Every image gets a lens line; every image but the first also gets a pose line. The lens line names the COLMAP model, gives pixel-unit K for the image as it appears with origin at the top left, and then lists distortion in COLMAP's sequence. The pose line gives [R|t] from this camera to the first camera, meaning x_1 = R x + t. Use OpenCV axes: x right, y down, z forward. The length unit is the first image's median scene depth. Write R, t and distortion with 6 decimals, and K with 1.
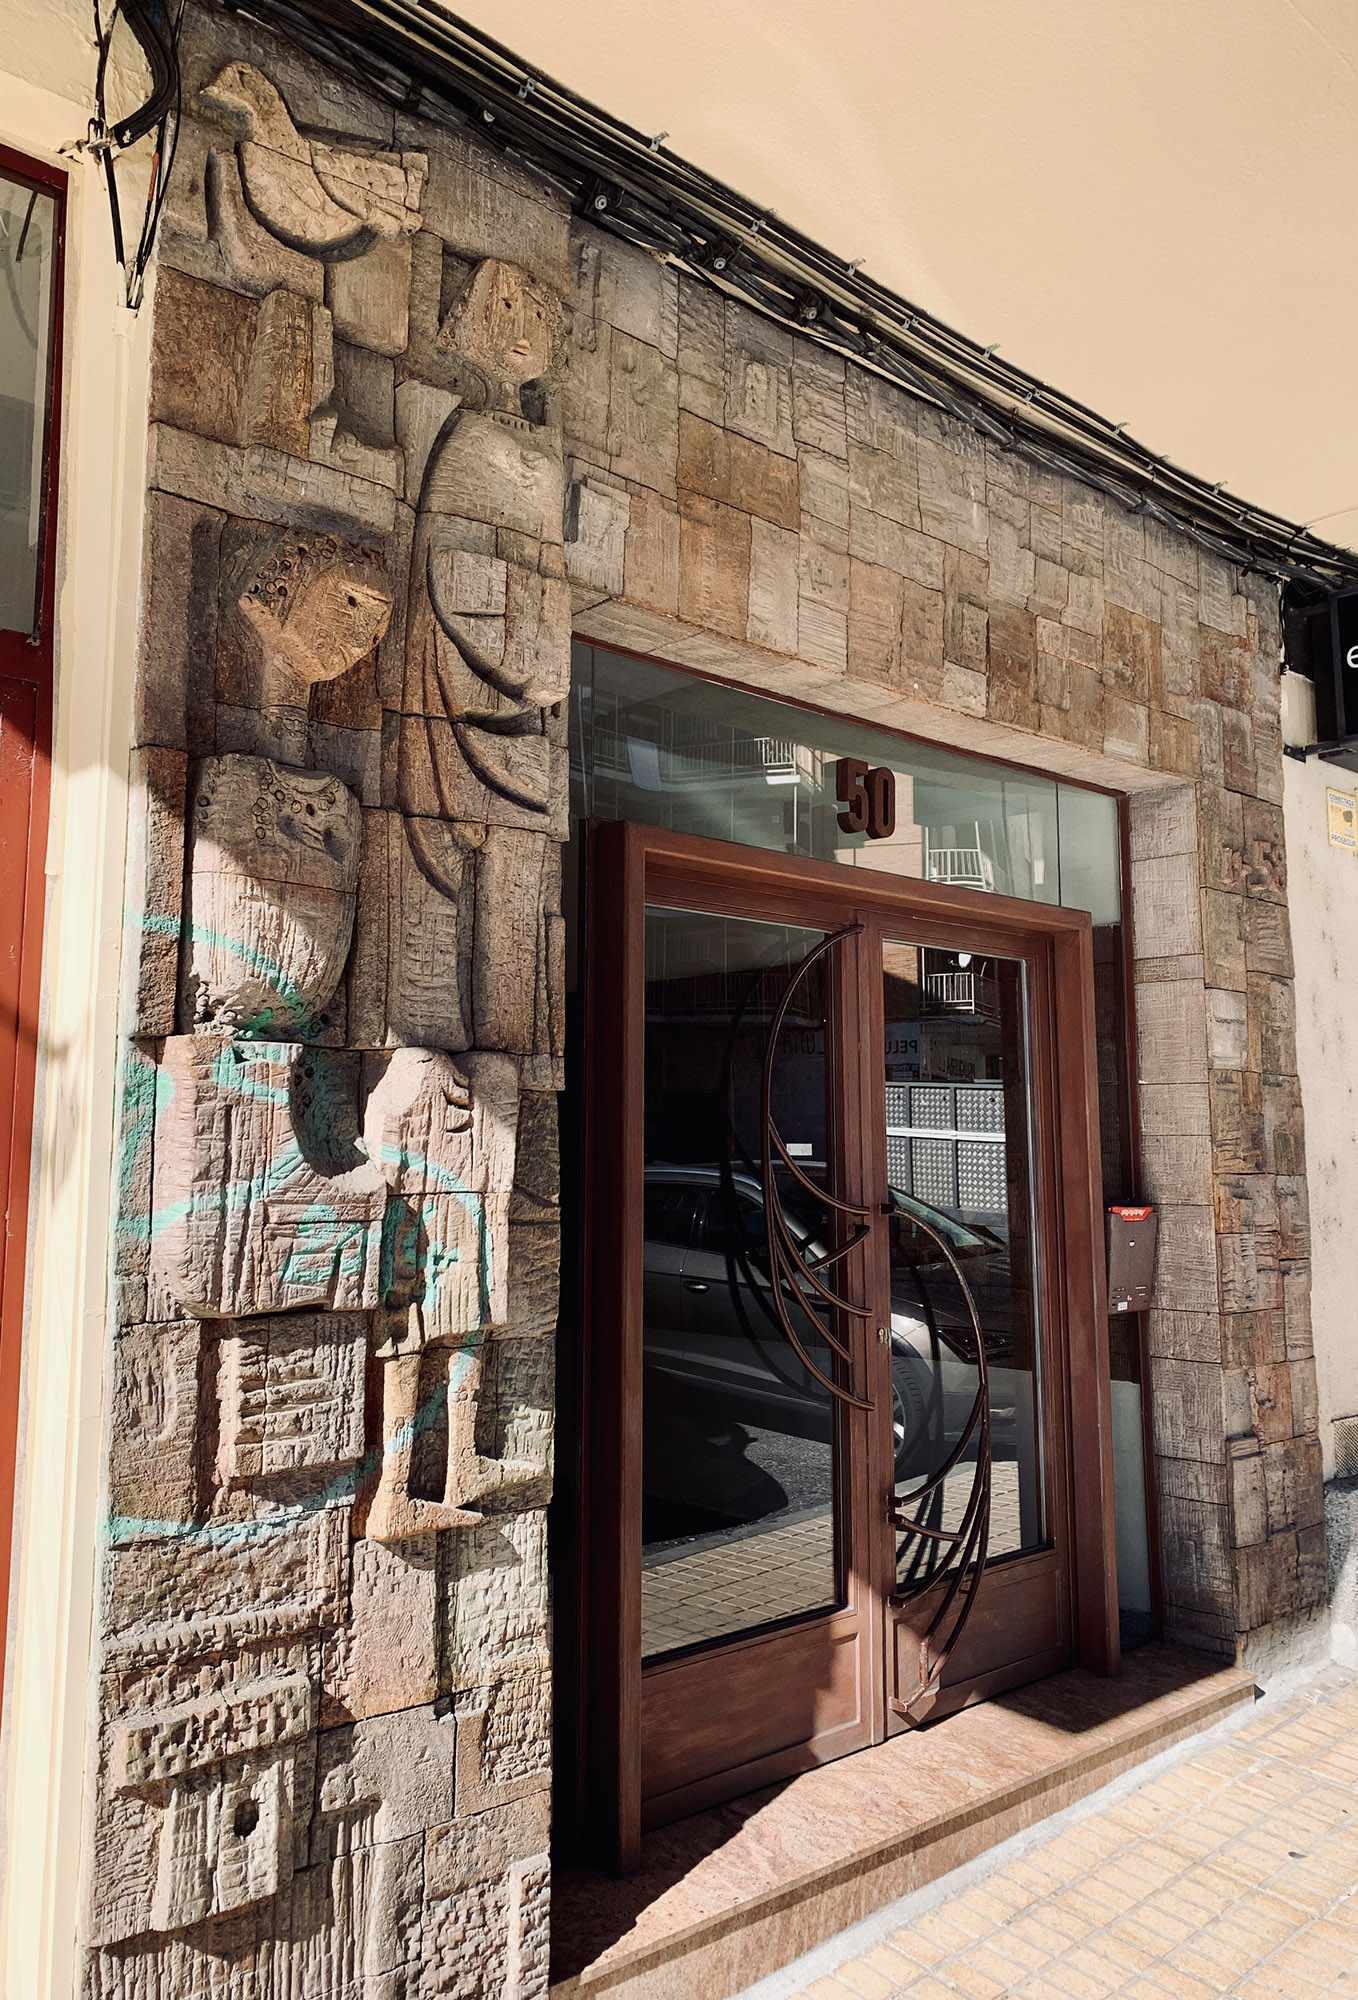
lens RADIAL K [[1520.8, 0, 679.0], [0, 1520.8, 1000.0], [0, 0, 1]] dist [-0.000053, -0.000163]
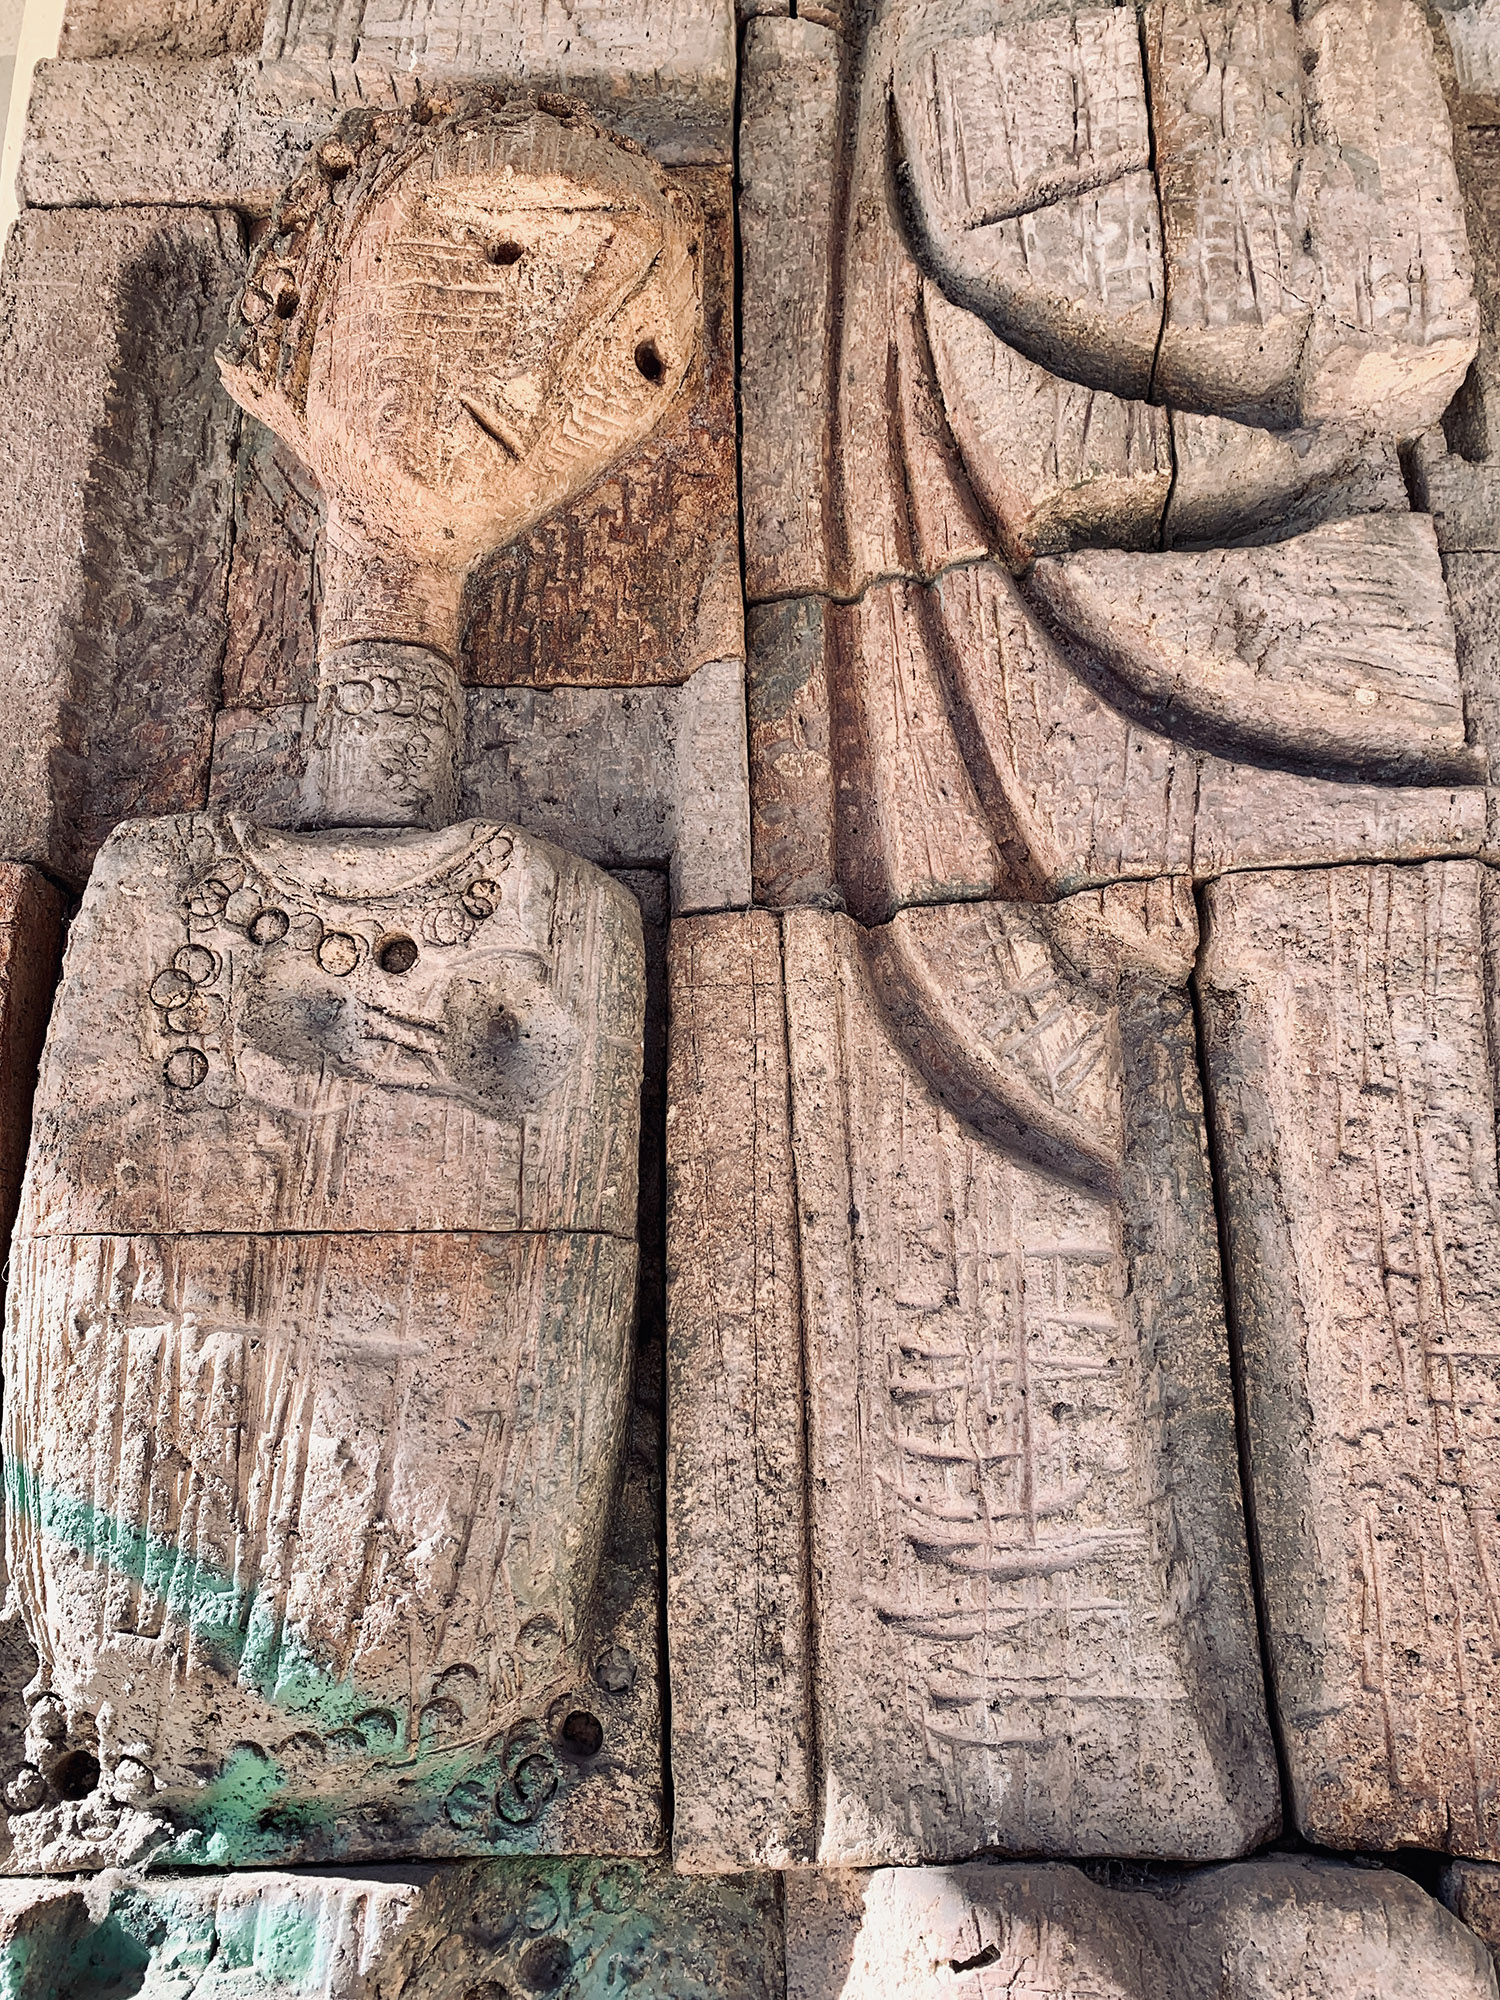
lens RADIAL K [[1563.2, 0, 750.0], [0, 1563.2, 1000.0], [0, 0, 1]] dist [0.014998, -0.005169]
pose [[0.709616, -0.226759, -0.667102, -0.008106], [0.089068, 0.968071, -0.234320, -0.041070], [0.698936, 0.106860, 0.707156, 0.778061]]
